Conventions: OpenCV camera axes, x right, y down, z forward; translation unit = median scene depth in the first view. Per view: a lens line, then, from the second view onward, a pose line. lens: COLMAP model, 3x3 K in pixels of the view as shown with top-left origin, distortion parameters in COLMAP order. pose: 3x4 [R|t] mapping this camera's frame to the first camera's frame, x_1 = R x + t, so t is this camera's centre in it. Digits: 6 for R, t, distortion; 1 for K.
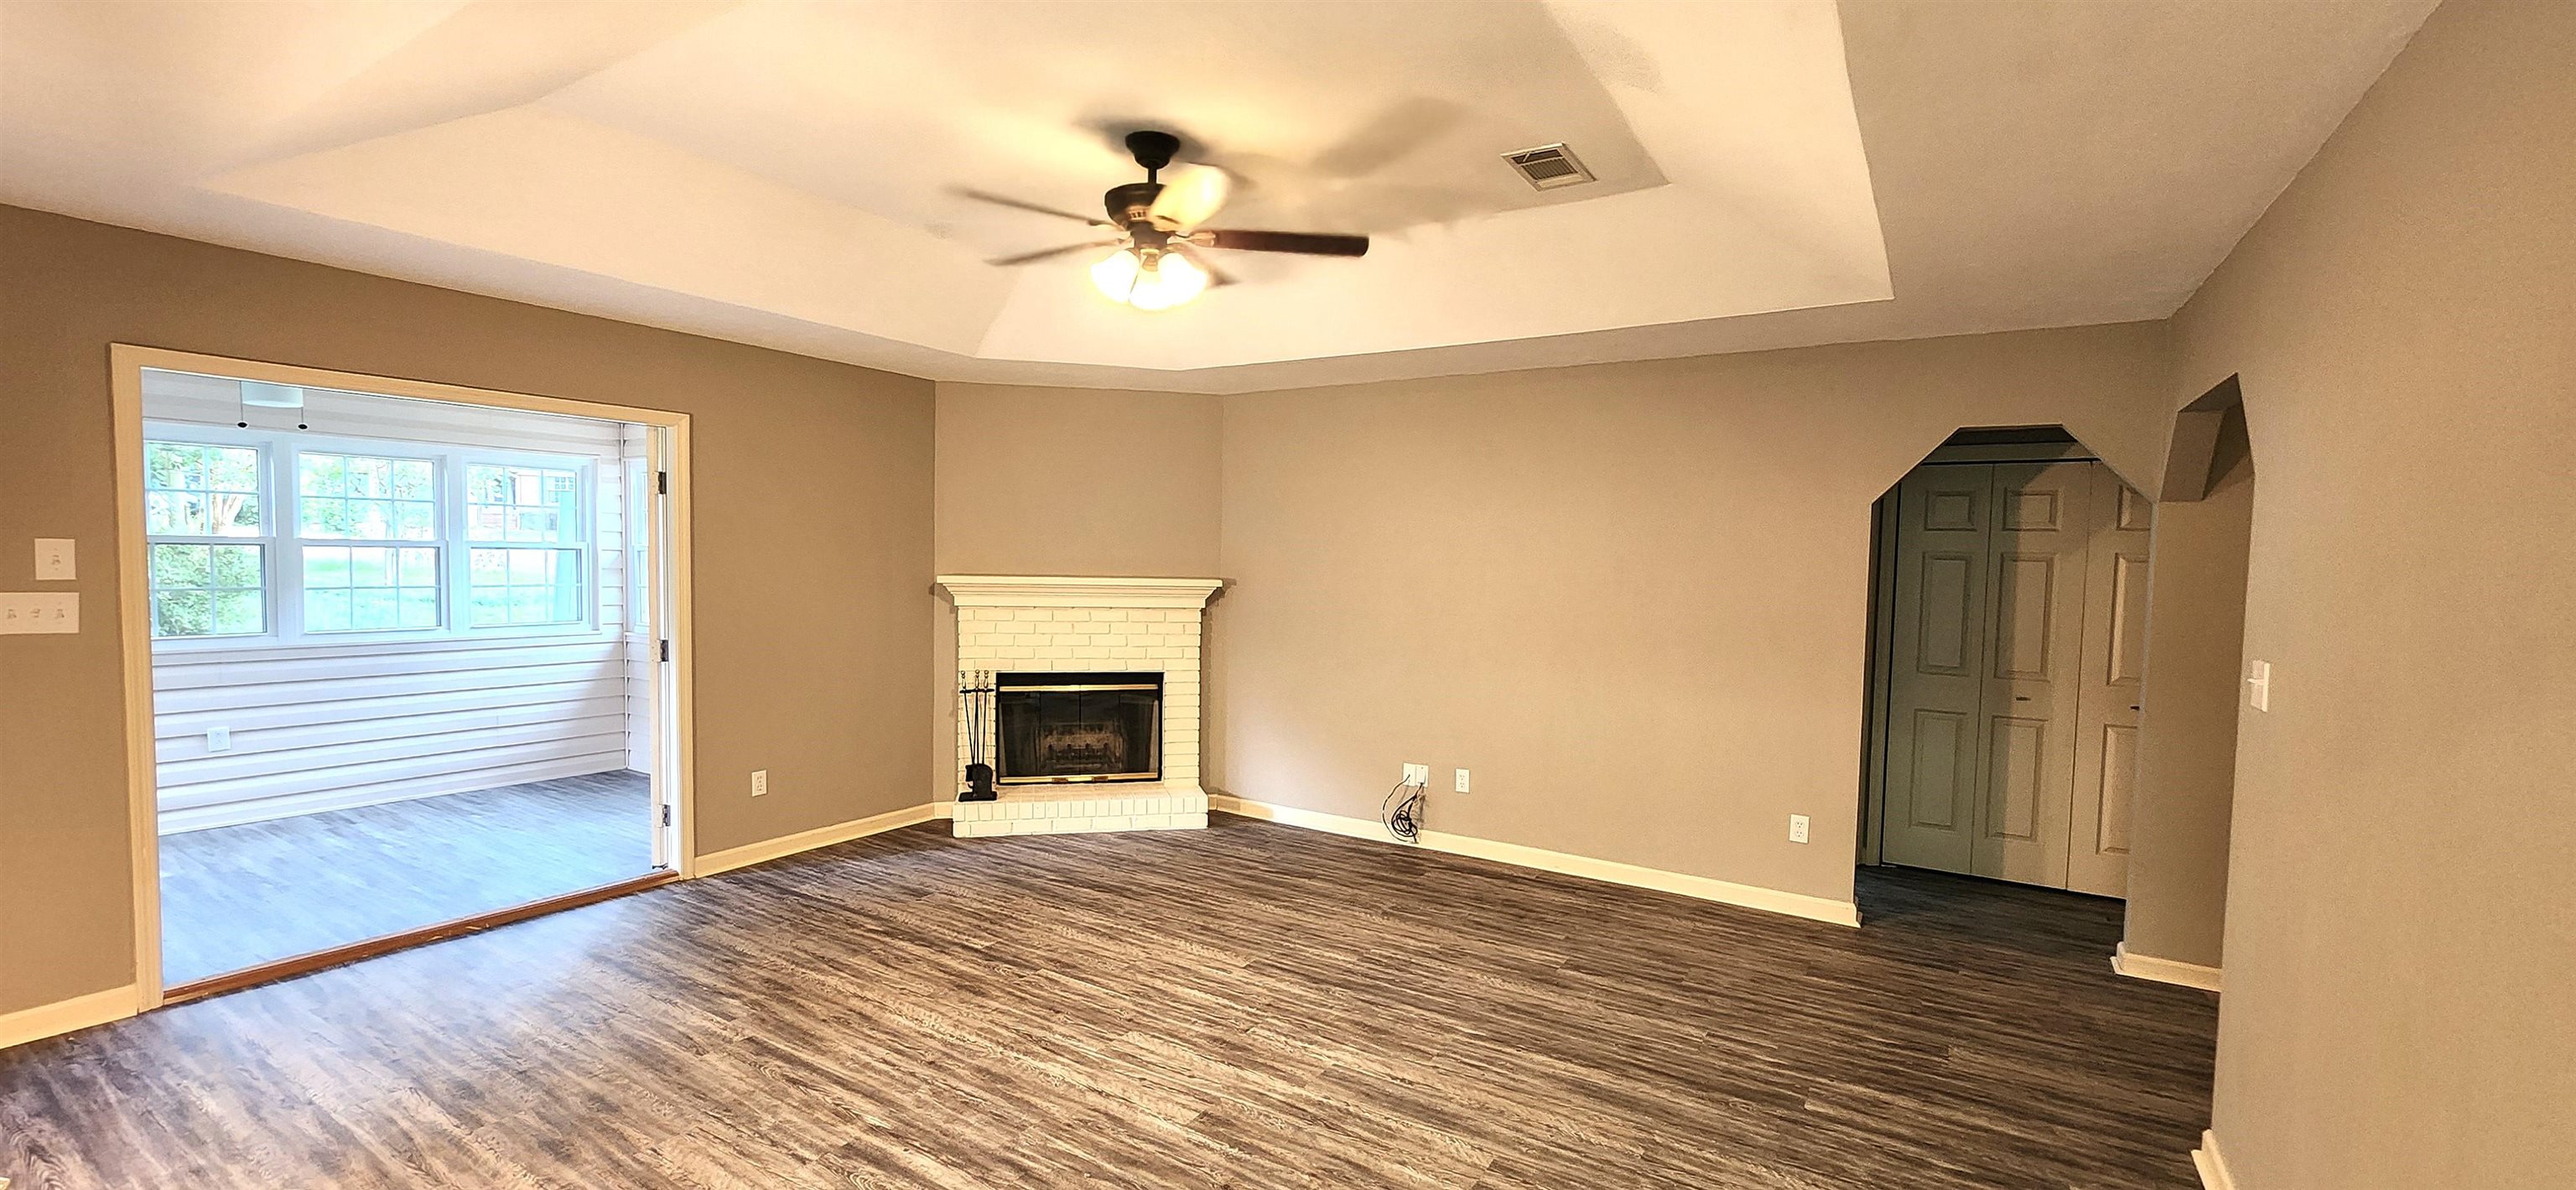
lens RADIAL K [[1053.3, 0, 1263.5], [0, 1053.3, 620.9], [0, 0, 1]] dist [0.001759, -0.002256]
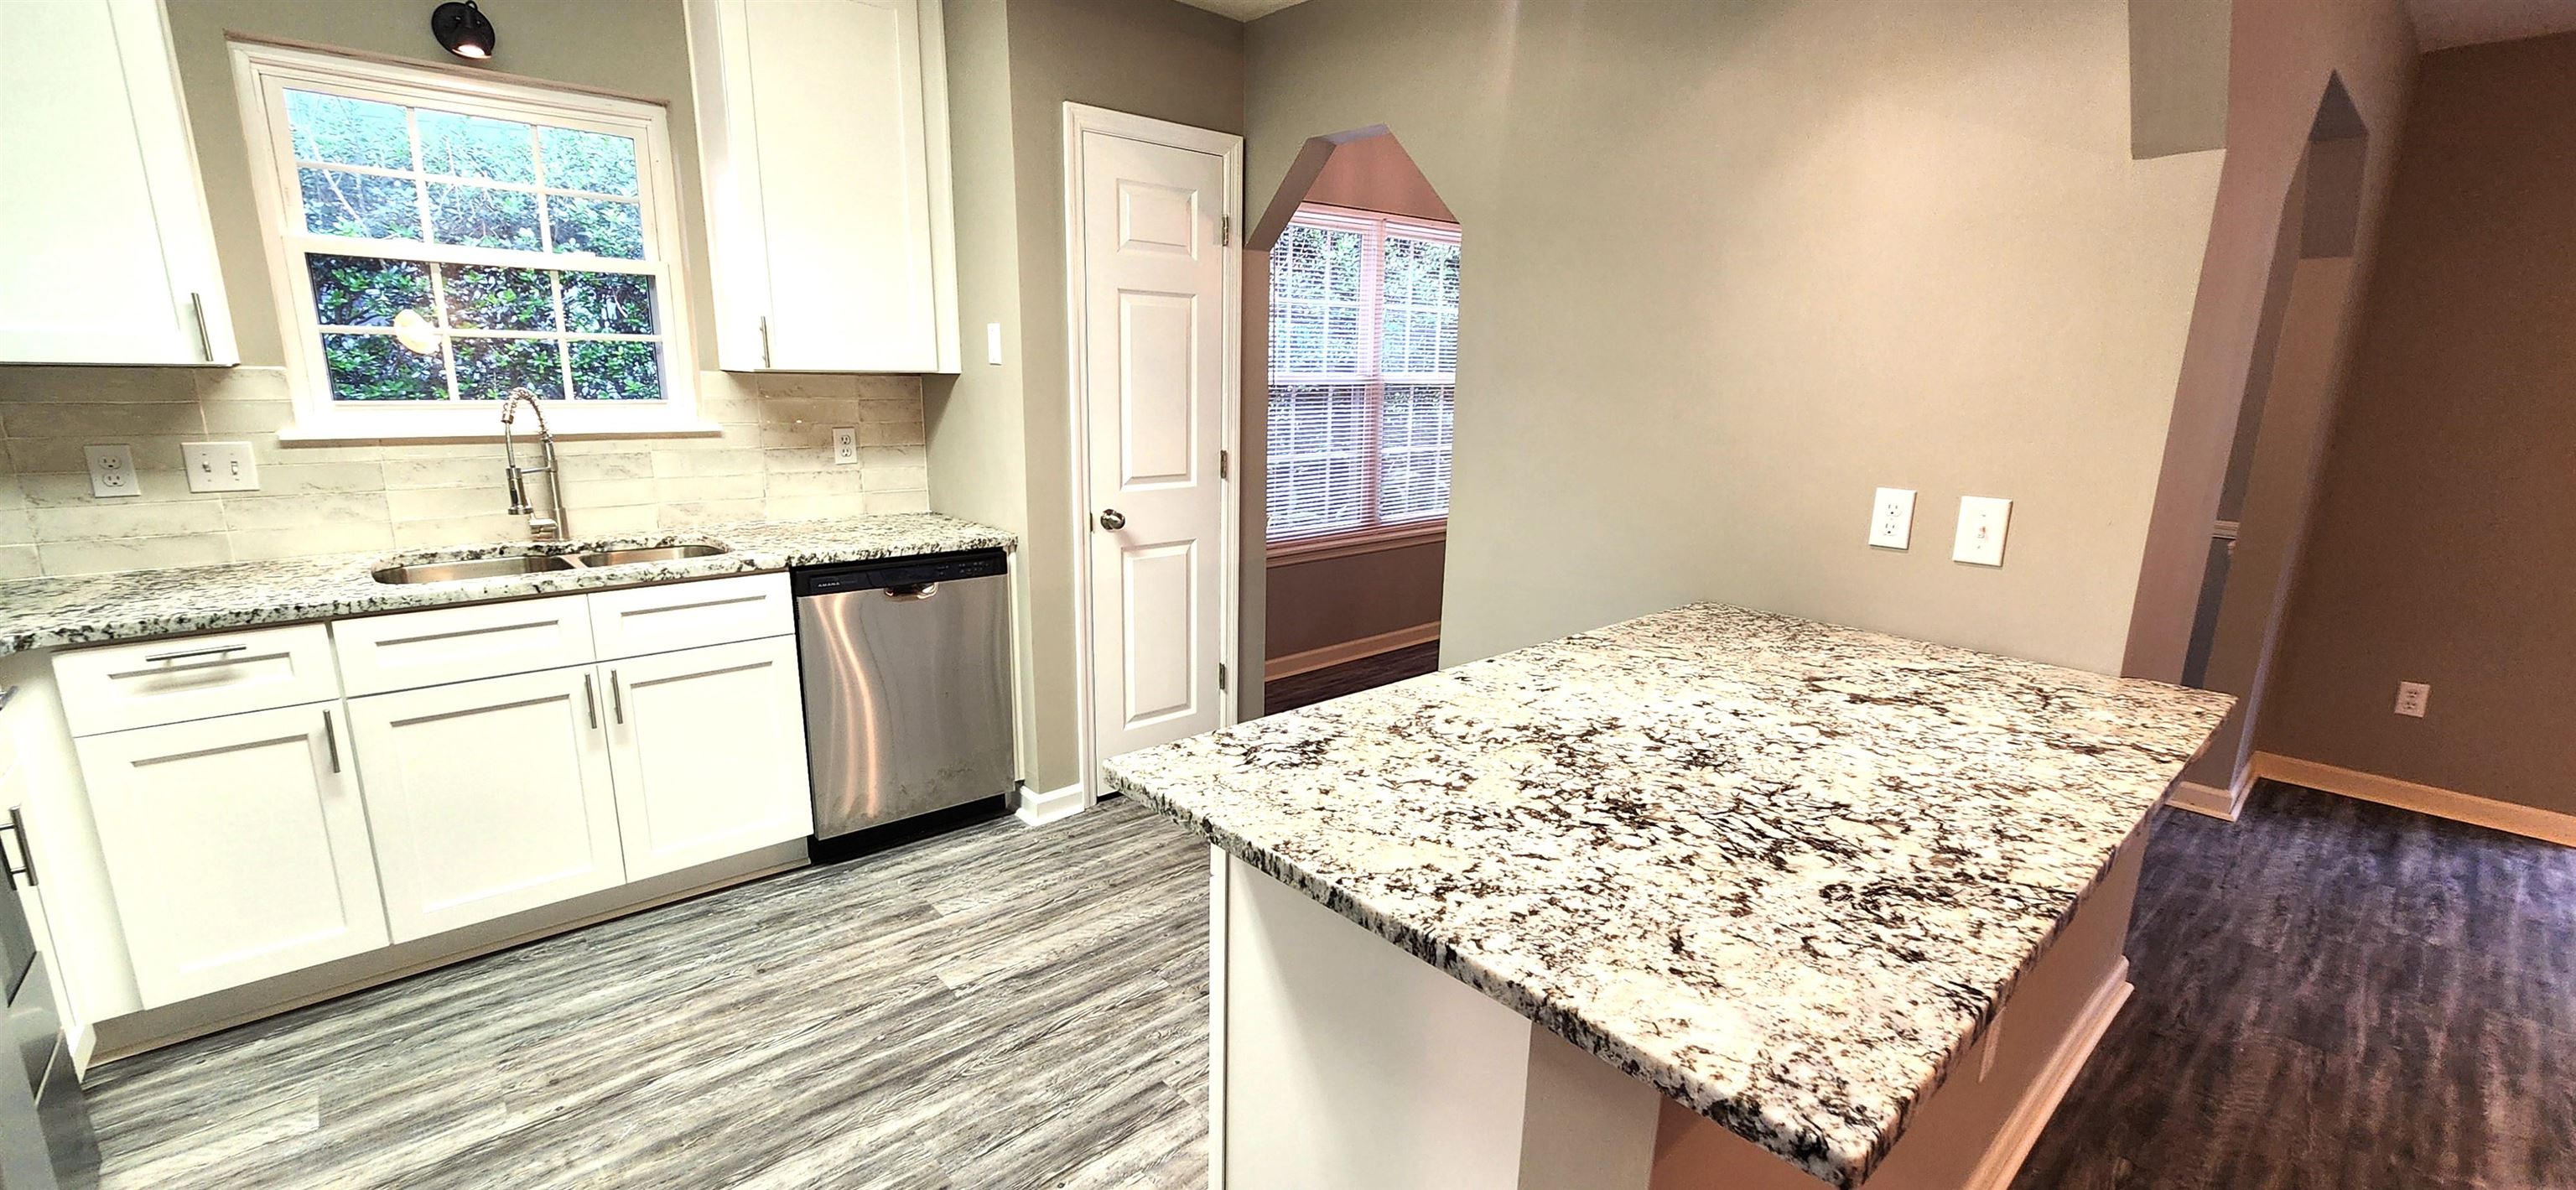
lens RADIAL K [[1053.3, 0, 1279.7], [0, 1053.3, 609.0], [0, 0, 1]] dist [0.001759, -0.002256]
pose [[-0.263420, 0.194213, -0.944929, 0.104113], [-0.084621, 0.971097, 0.223181, 0.024285], [0.960963, 0.138751, -0.239372, 0.008889]]
